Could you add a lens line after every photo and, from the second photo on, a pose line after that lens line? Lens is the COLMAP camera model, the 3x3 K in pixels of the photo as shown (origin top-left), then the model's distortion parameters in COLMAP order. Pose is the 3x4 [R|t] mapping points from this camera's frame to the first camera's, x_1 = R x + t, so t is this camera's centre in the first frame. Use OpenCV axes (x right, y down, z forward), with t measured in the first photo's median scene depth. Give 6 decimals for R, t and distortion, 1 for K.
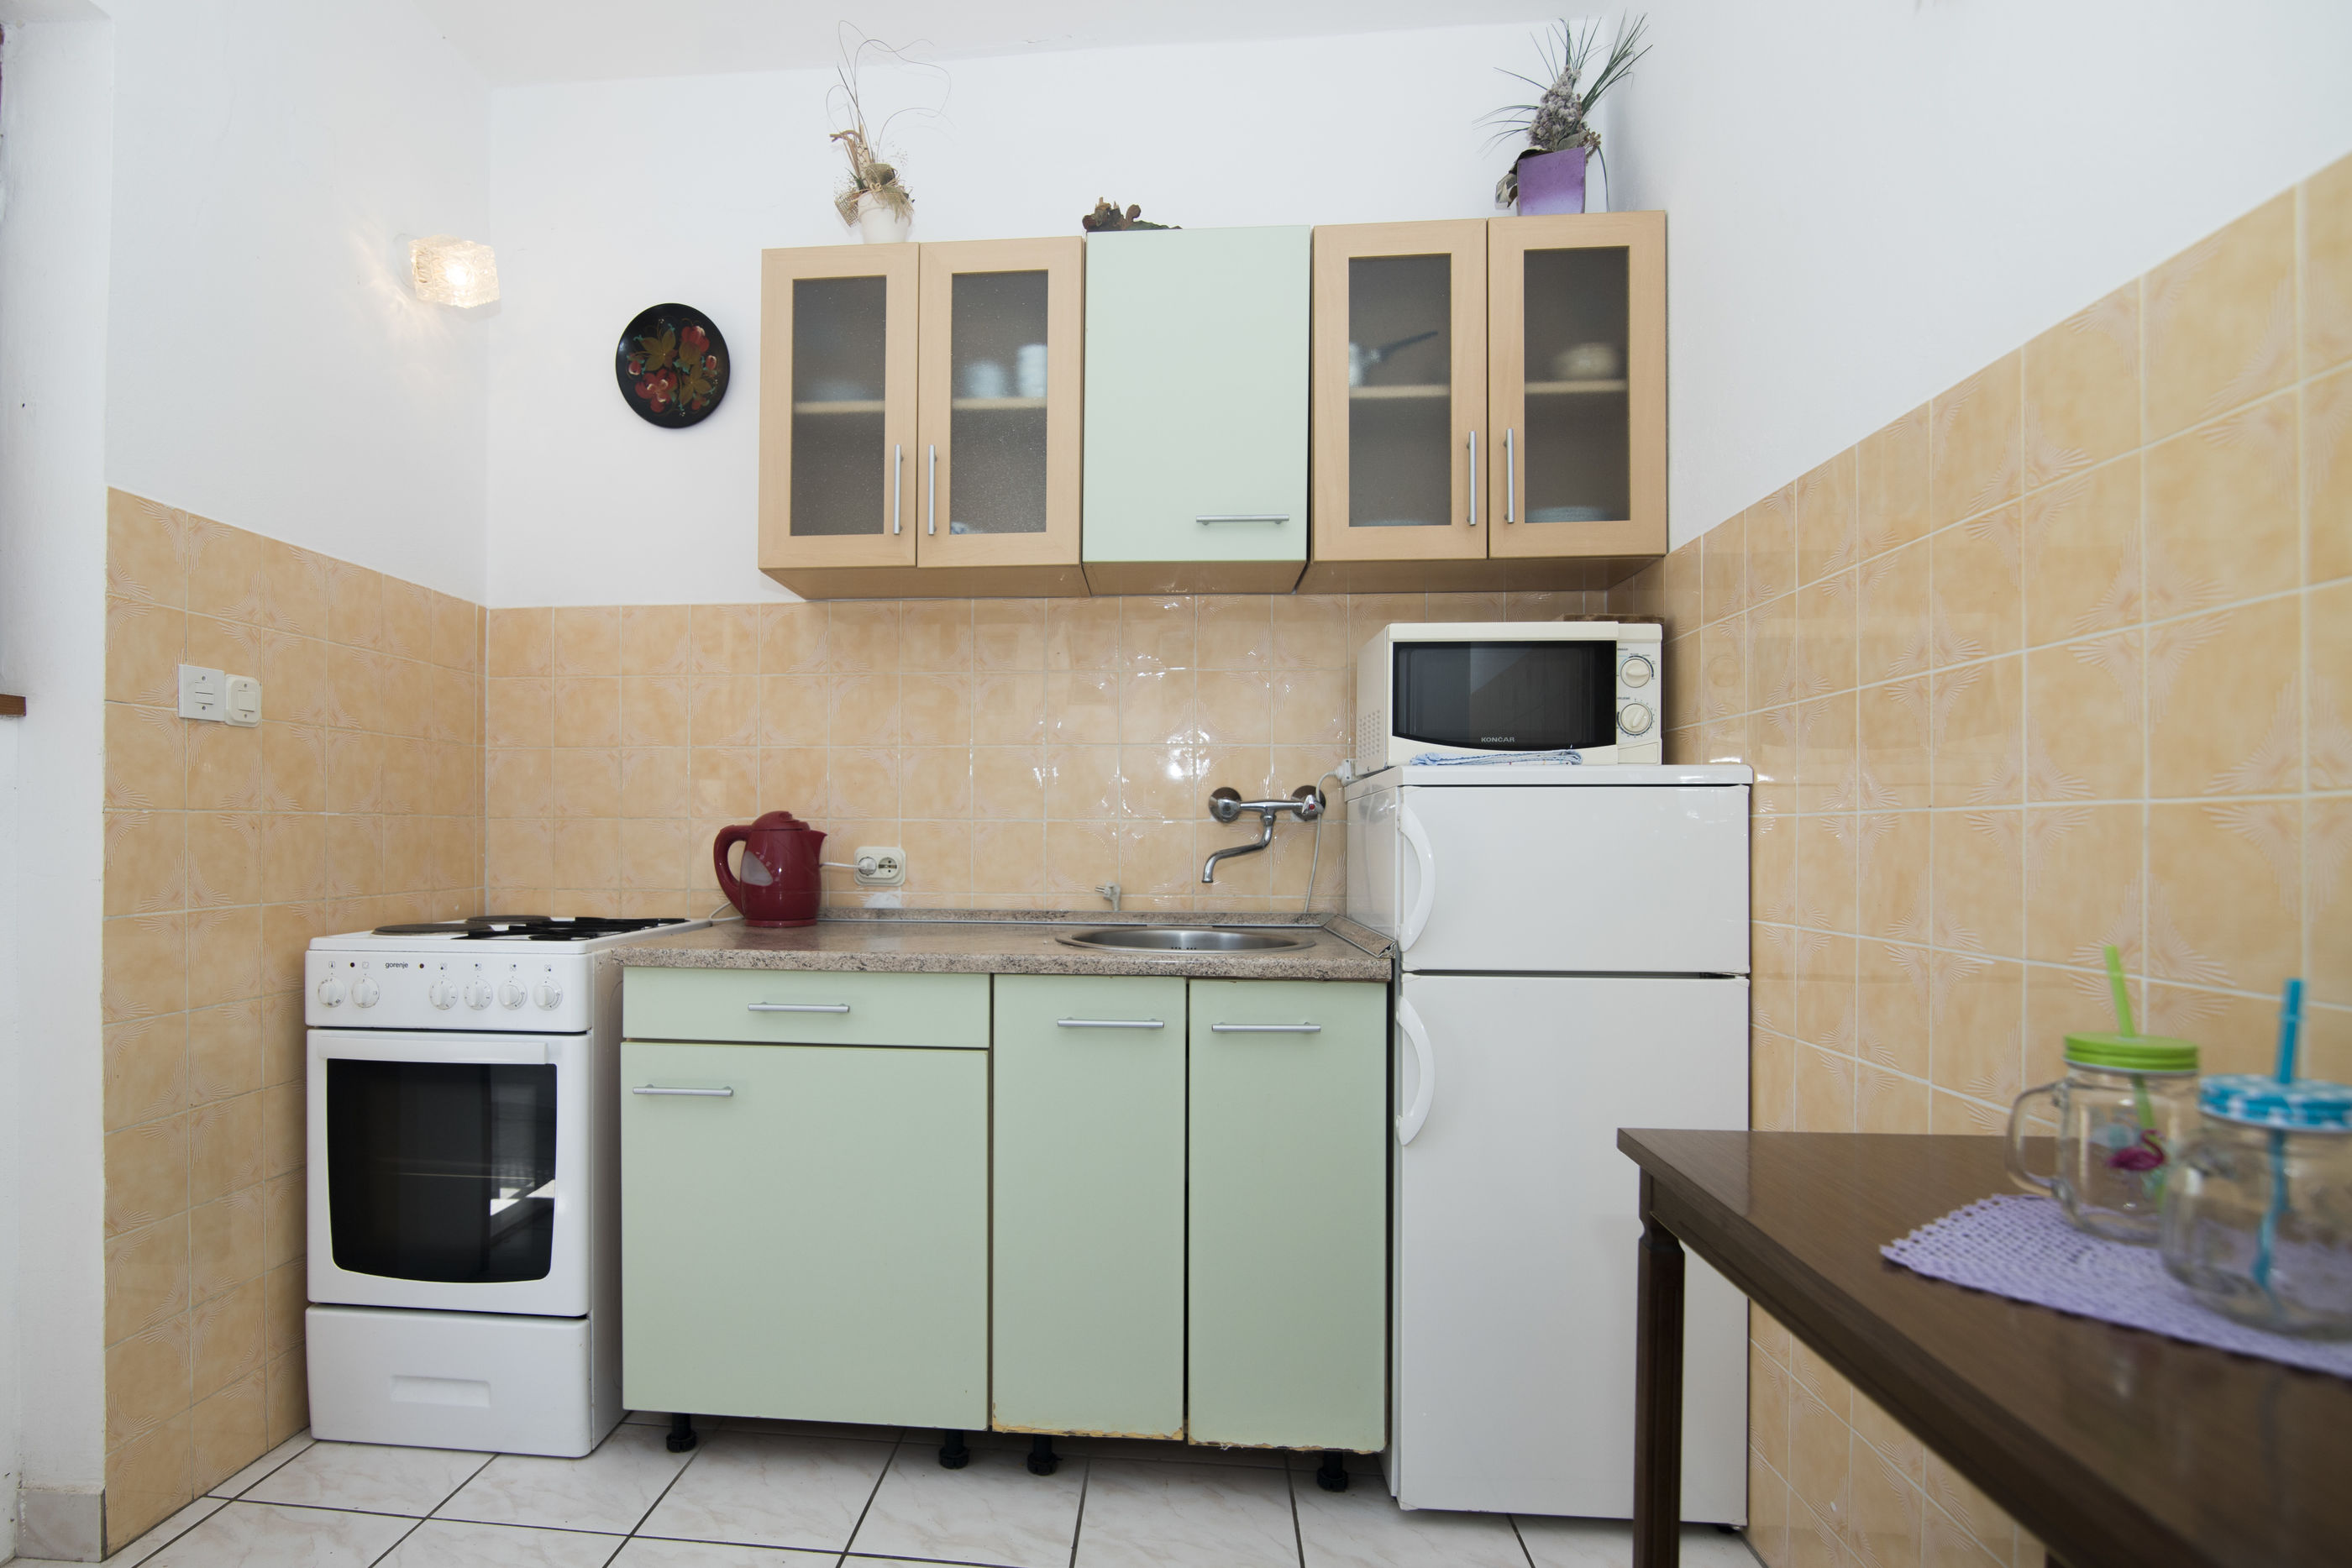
lens RADIAL K [[1153.0, 0, 1085.1], [0, 1153.0, 821.6], [0, 0, 1]] dist [-0.022087, -0.000284]
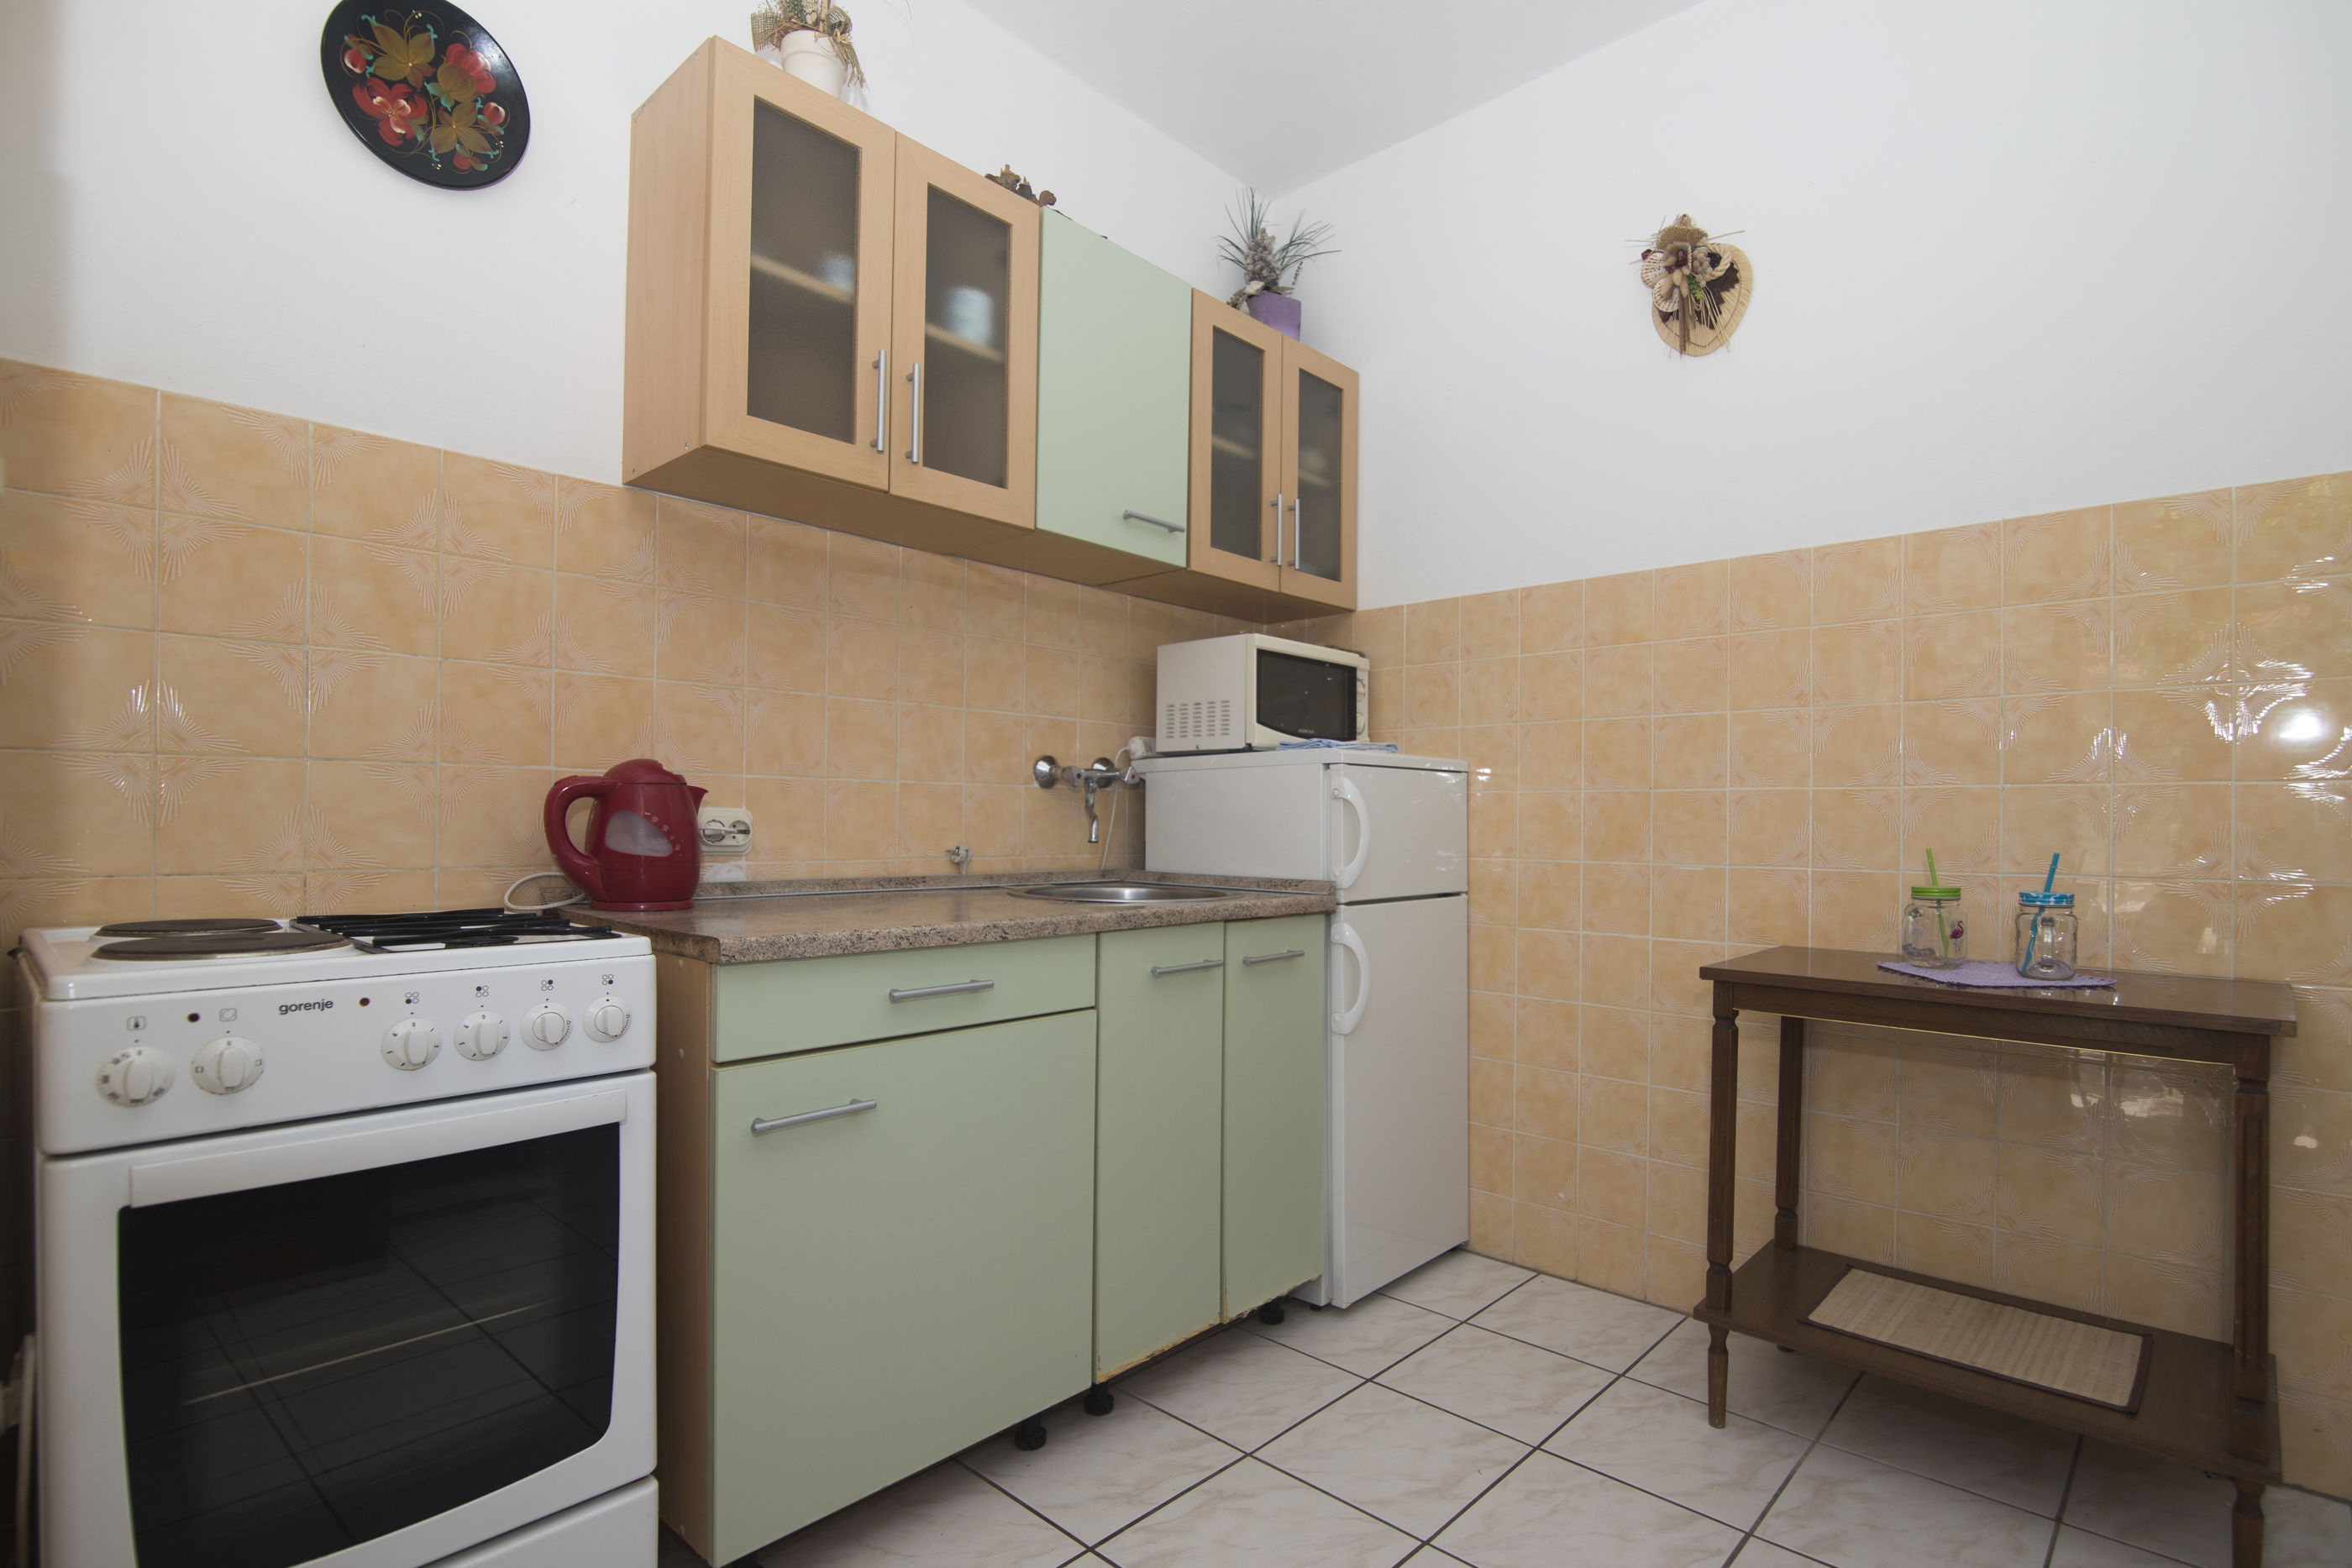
lens RADIAL K [[1093.4, 0, 1174.7], [0, 1093.4, 806.8], [0, 0, 1]] dist [-0.018395, -0.000182]
pose [[0.617317, 0.011059, 0.786637, -0.698330], [-0.016930, 0.999856, -0.000770, 0.019153], [-0.786532, -0.012842, 0.617416, 0.314679]]
